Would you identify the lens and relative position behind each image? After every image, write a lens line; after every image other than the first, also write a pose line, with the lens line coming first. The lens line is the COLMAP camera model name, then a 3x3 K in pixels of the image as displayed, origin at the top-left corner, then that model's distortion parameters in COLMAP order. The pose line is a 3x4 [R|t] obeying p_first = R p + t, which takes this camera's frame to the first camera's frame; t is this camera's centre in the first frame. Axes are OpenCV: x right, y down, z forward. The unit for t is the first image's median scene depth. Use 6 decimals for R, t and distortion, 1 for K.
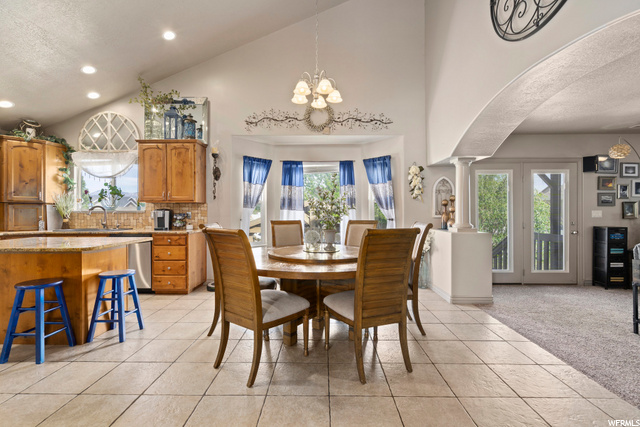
lens RADIAL K [[290.7, 0, 320.8], [0, 290.7, 211.6], [0, 0, 1]] dist [0.000335, 0.000781]
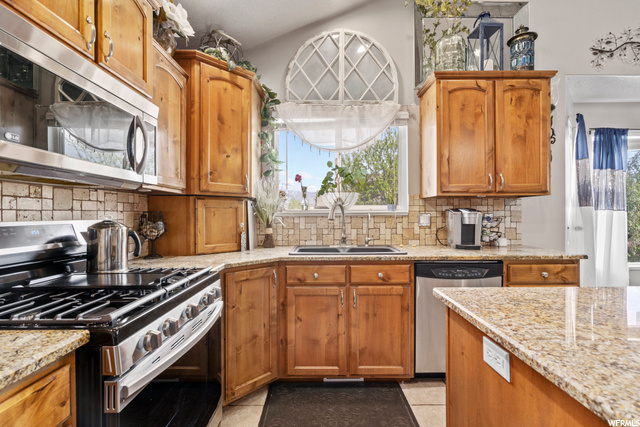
lens RADIAL K [[290.7, 0, 321.1], [0, 290.7, 215.9], [0, 0, 1]] dist [0.000335, 0.000781]
pose [[0.999842, -0.002178, 0.017624, -0.835097], [0.002098, 0.999987, 0.004578, 0.000908], [-0.017634, -0.004541, 0.999834, 0.491211]]
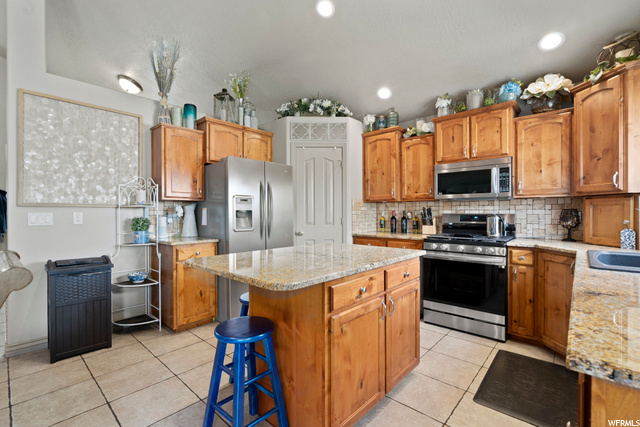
lens RADIAL K [[290.7, 0, 316.1], [0, 290.7, 209.7], [0, 0, 1]] dist [0.000335, 0.000781]
pose [[-0.663465, 0.000121, -0.748208, -0.243425], [0.005154, 0.999977, -0.004409, -0.003082], [0.748190, -0.006781, -0.663450, 0.933202]]
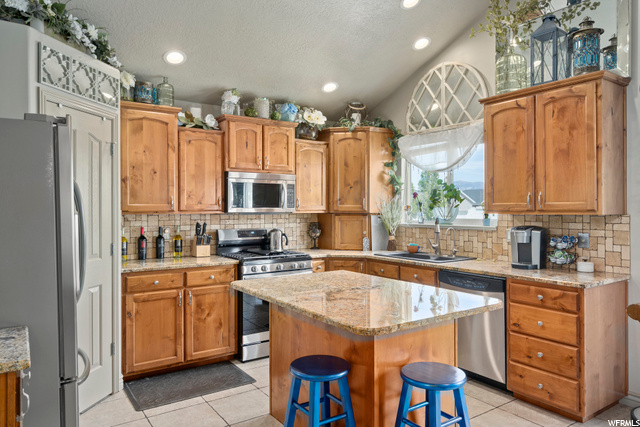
lens RADIAL K [[438.8, 0, 314.9], [0, 438.8, 208.7], [0, 0, 1]] dist [0.001546, 0.004787]
pose [[0.574357, 0.000021, -0.818605, -0.135494], [0.000208, 1.000000, 0.000172, -0.041268], [0.818605, -0.000270, 0.574357, 0.266098]]
